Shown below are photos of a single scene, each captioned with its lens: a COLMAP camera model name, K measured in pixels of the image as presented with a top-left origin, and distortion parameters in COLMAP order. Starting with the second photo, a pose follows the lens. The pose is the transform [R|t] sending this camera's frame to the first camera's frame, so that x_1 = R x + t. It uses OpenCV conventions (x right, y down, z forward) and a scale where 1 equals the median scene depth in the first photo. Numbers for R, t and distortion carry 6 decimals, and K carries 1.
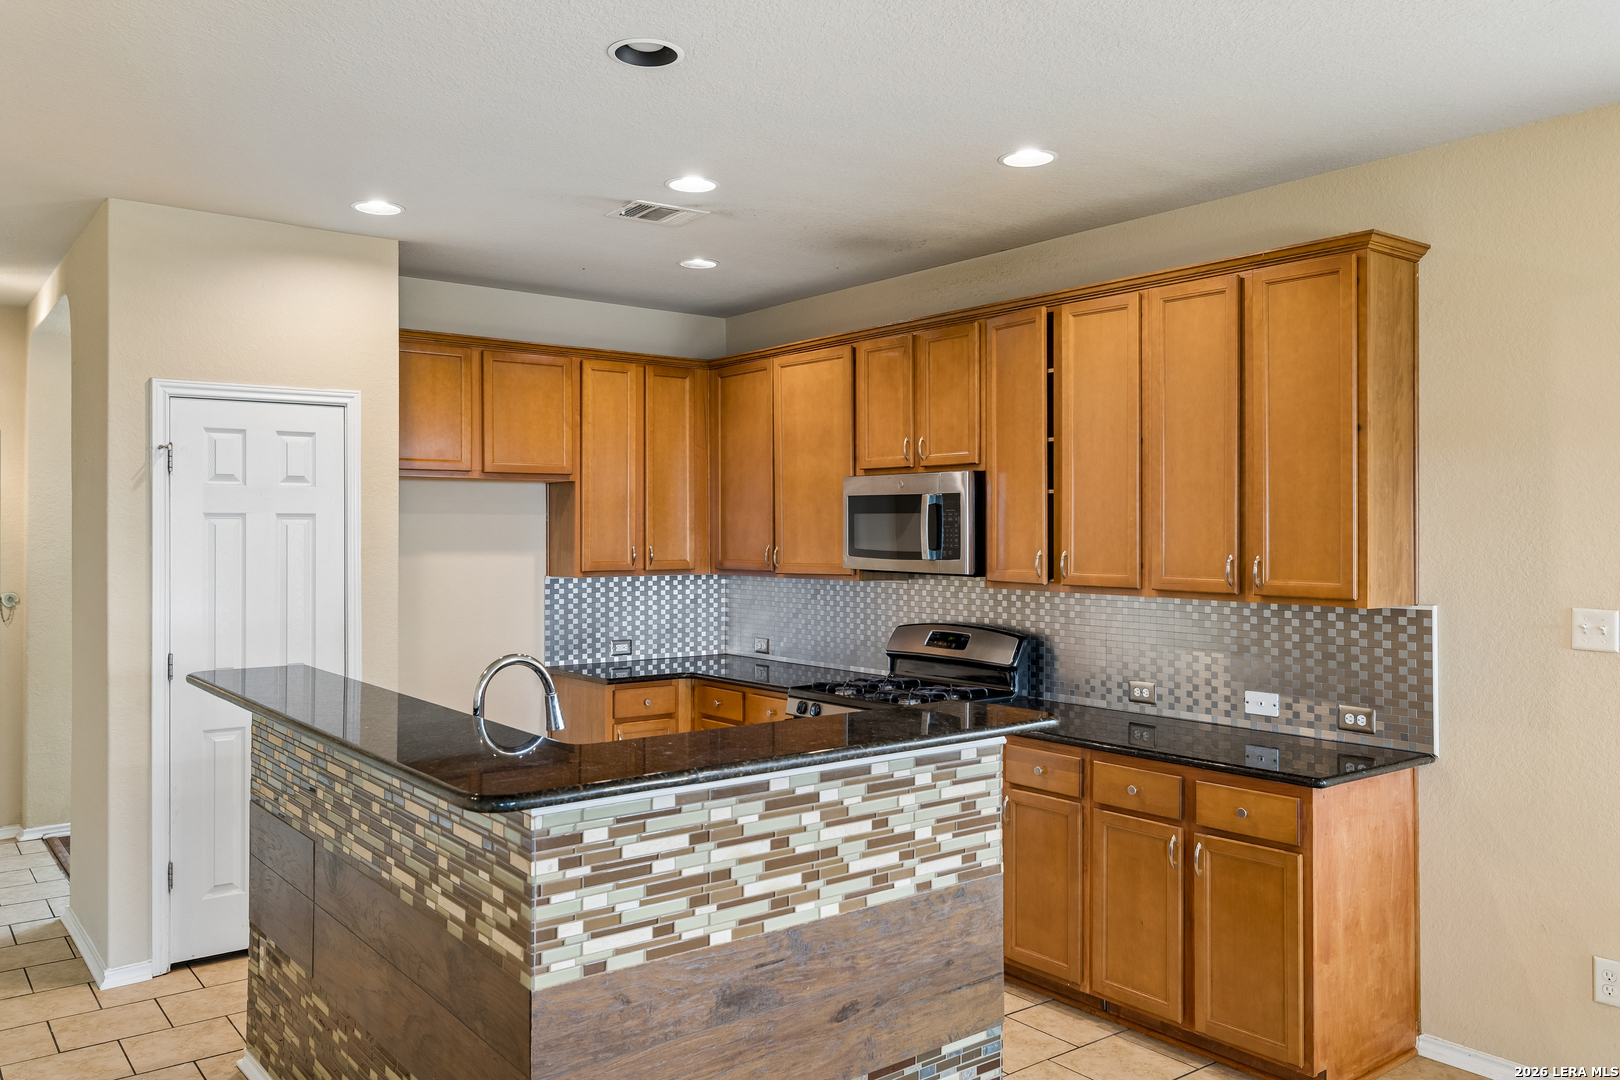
lens RADIAL K [[1242.0, 0, 792.1], [0, 1242.0, 515.1], [0, 0, 1]] dist [0.012330, -0.005696]
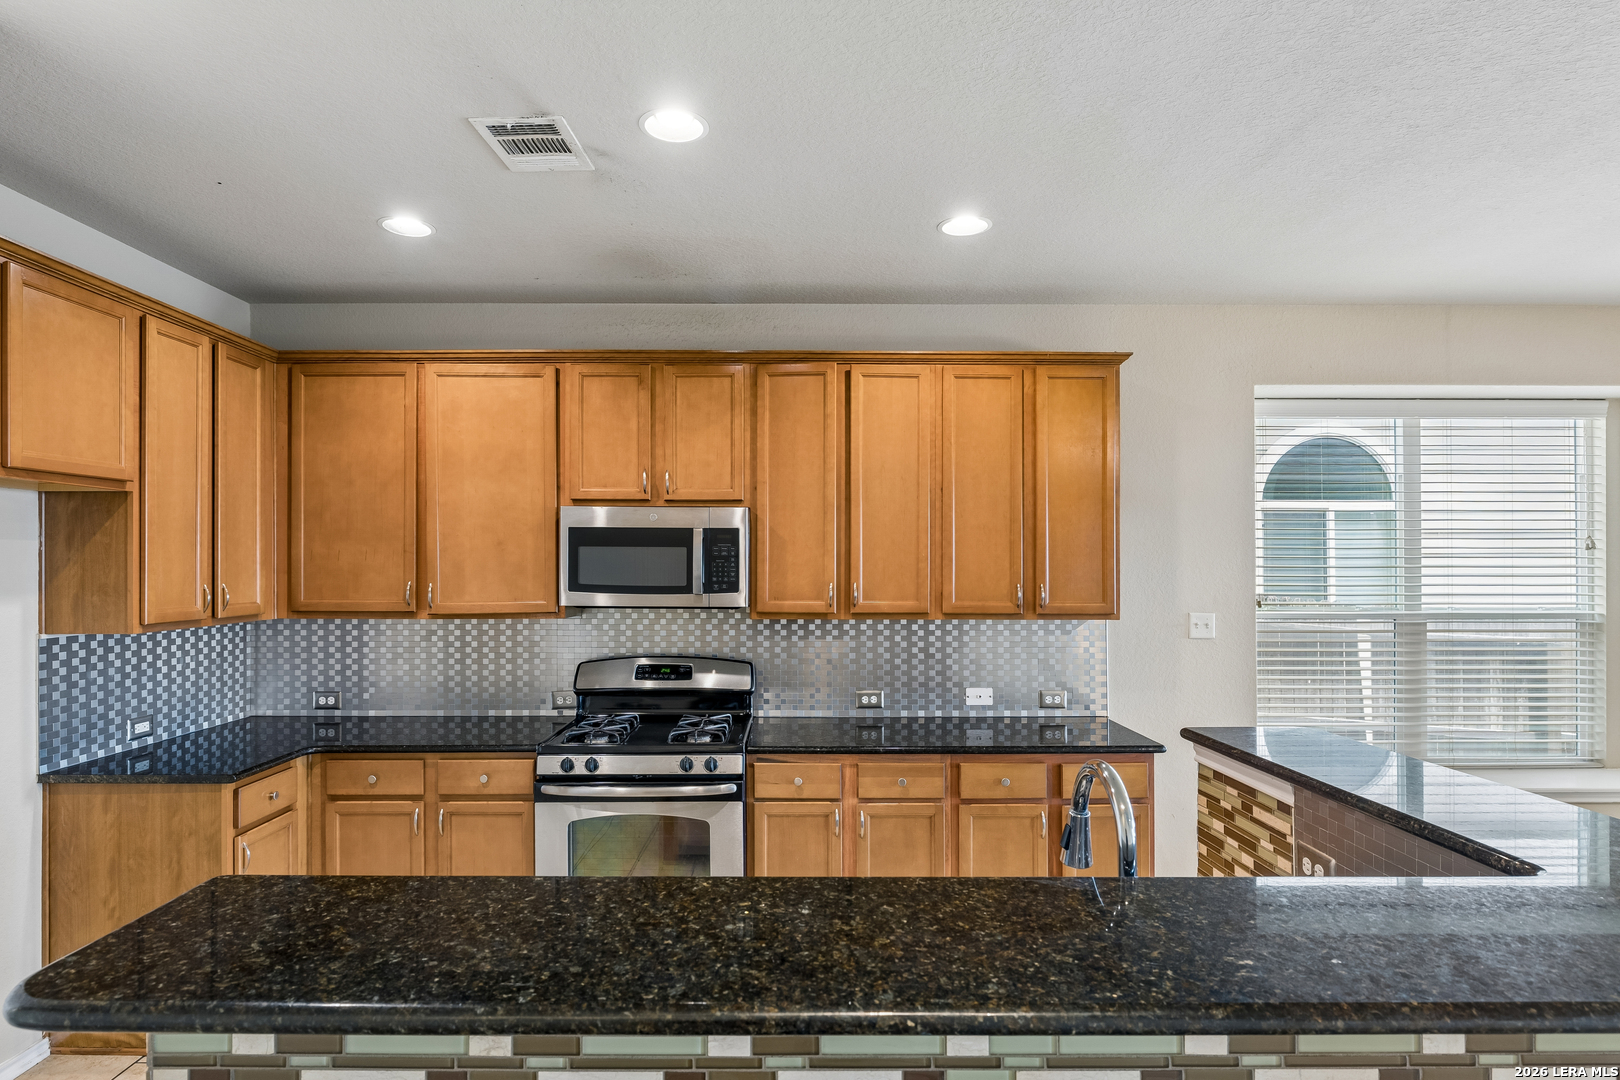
lens RADIAL K [[866.9, 0, 807.1], [0, 866.9, 553.0], [0, 0, 1]] dist [-0.002461, -0.001899]
pose [[0.604667, 0.009861, 0.796417, -0.456714], [-0.009952, 0.999939, -0.004825, 0.006477], [-0.796416, -0.005008, 0.604728, 0.587758]]
